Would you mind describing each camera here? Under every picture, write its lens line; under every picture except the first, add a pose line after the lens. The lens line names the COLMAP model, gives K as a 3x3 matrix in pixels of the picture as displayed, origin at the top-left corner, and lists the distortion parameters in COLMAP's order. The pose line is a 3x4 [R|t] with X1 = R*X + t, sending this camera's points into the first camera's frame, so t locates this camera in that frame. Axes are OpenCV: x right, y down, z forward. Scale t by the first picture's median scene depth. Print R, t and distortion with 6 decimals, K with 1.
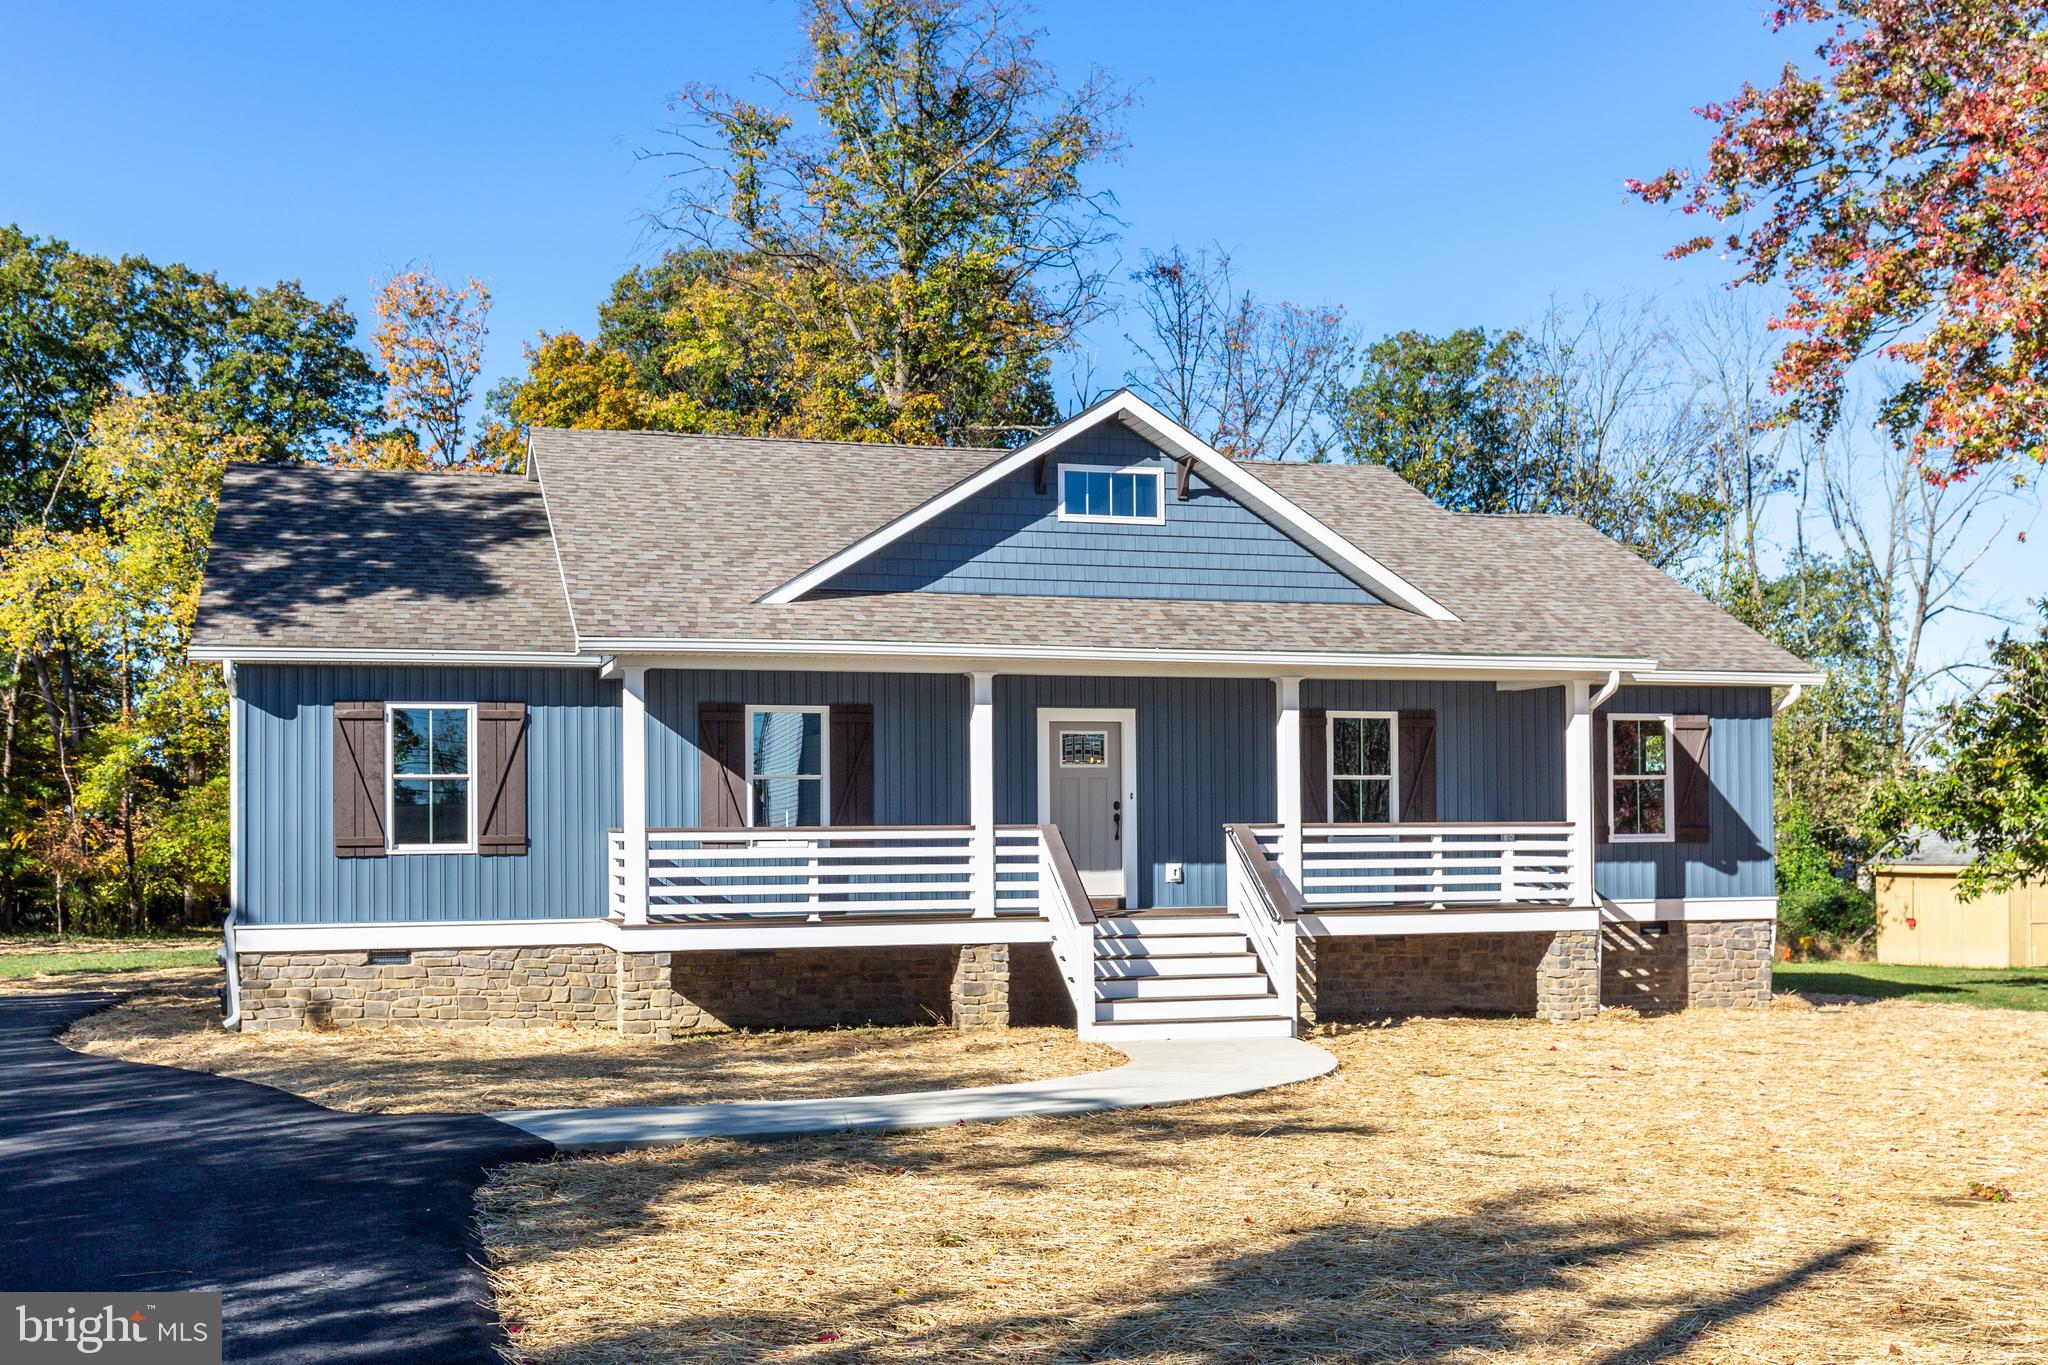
lens RADIAL K [[2135.3, 0, 963.0], [0, 2135.3, 748.5], [0, 0, 1]] dist [0.002792, 0.002875]
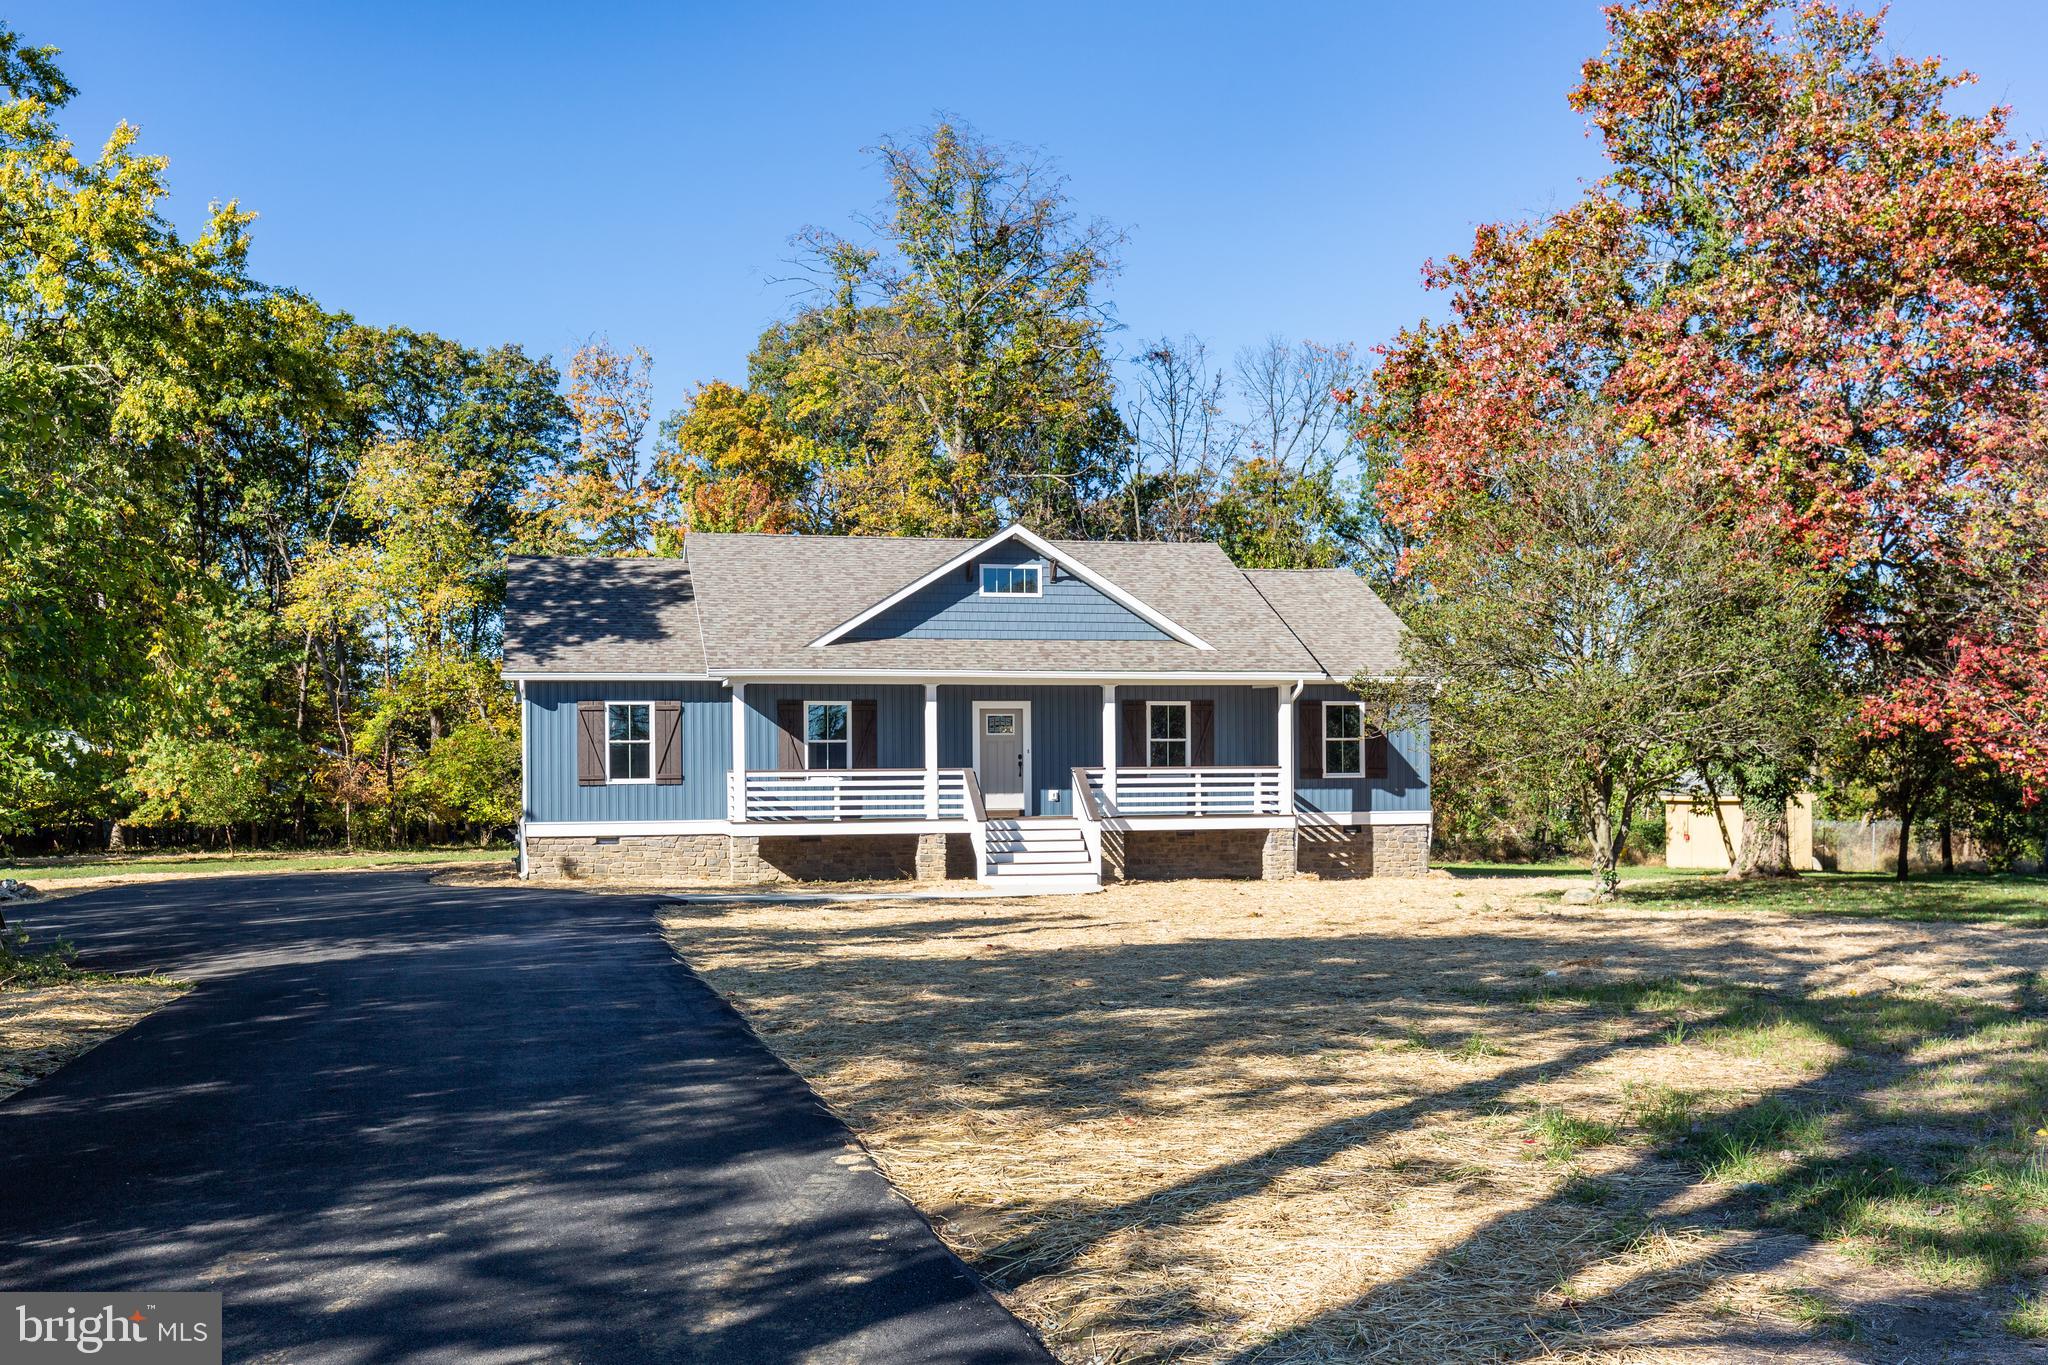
lens RADIAL K [[1988.2, 0, 1022.6], [0, 1988.2, 731.5], [0, 0, 1]] dist [-0.000799, -0.009819]
pose [[0.999198, -0.000925, -0.040020, 0.147432], [0.001708, 0.999807, 0.019557, -0.027022], [0.039994, -0.019610, 0.999007, -0.653832]]
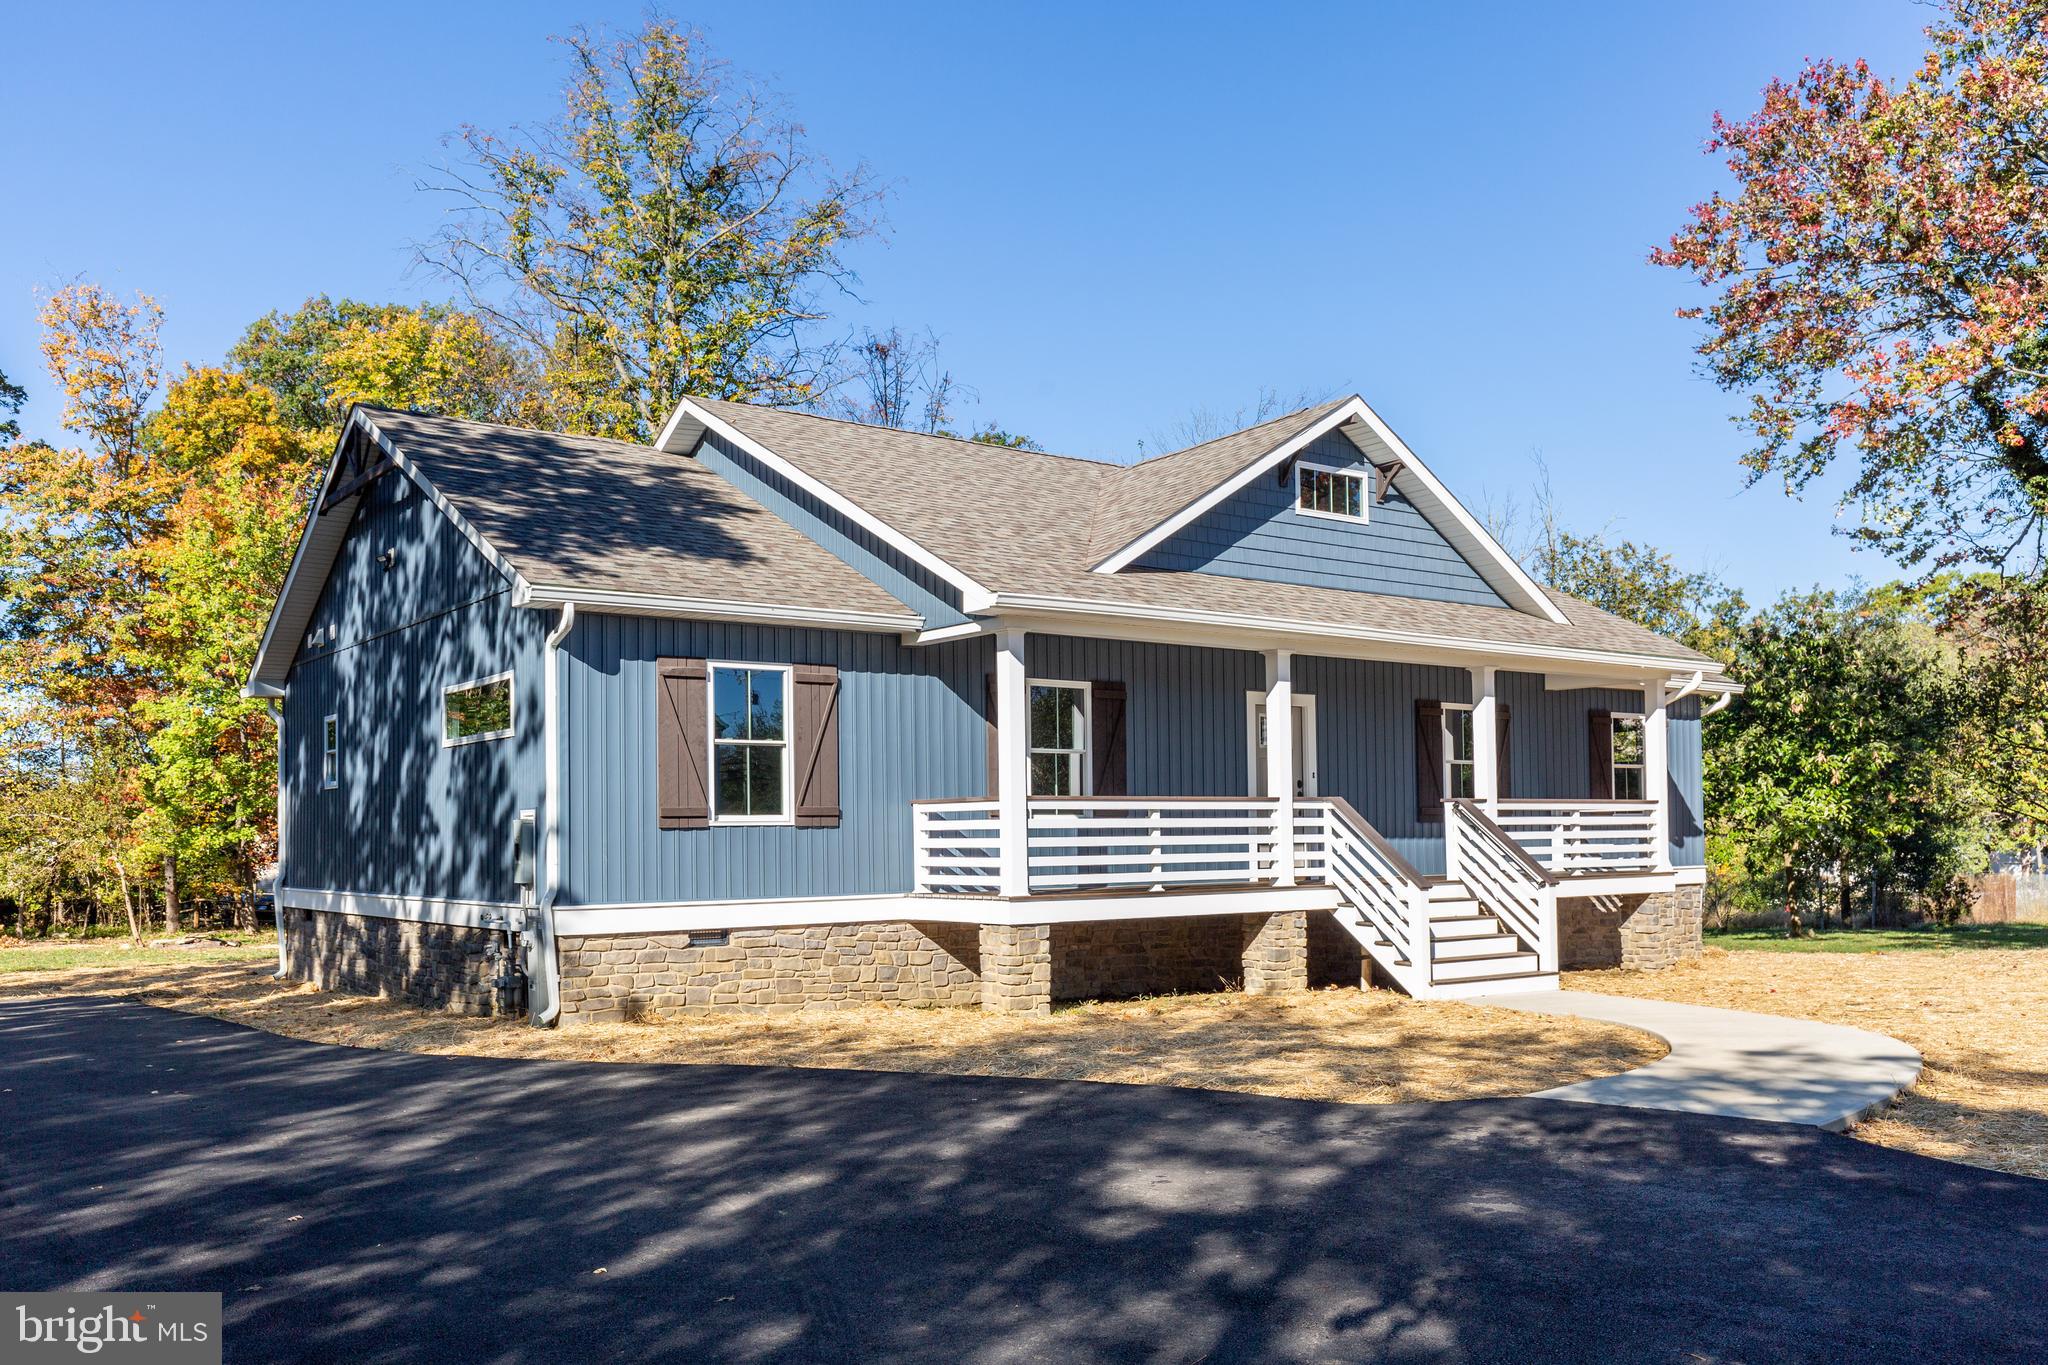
lens RADIAL K [[1696.6, 0, 1025.4], [0, 1696.6, 768.5], [0, 0, 1]] dist [0.010383, 0.006520]
pose [[0.935571, 0.010502, 0.352982, -0.381826], [-0.008679, 0.999940, -0.006747, 0.027345], [-0.353032, 0.003248, 0.935606, 0.259679]]
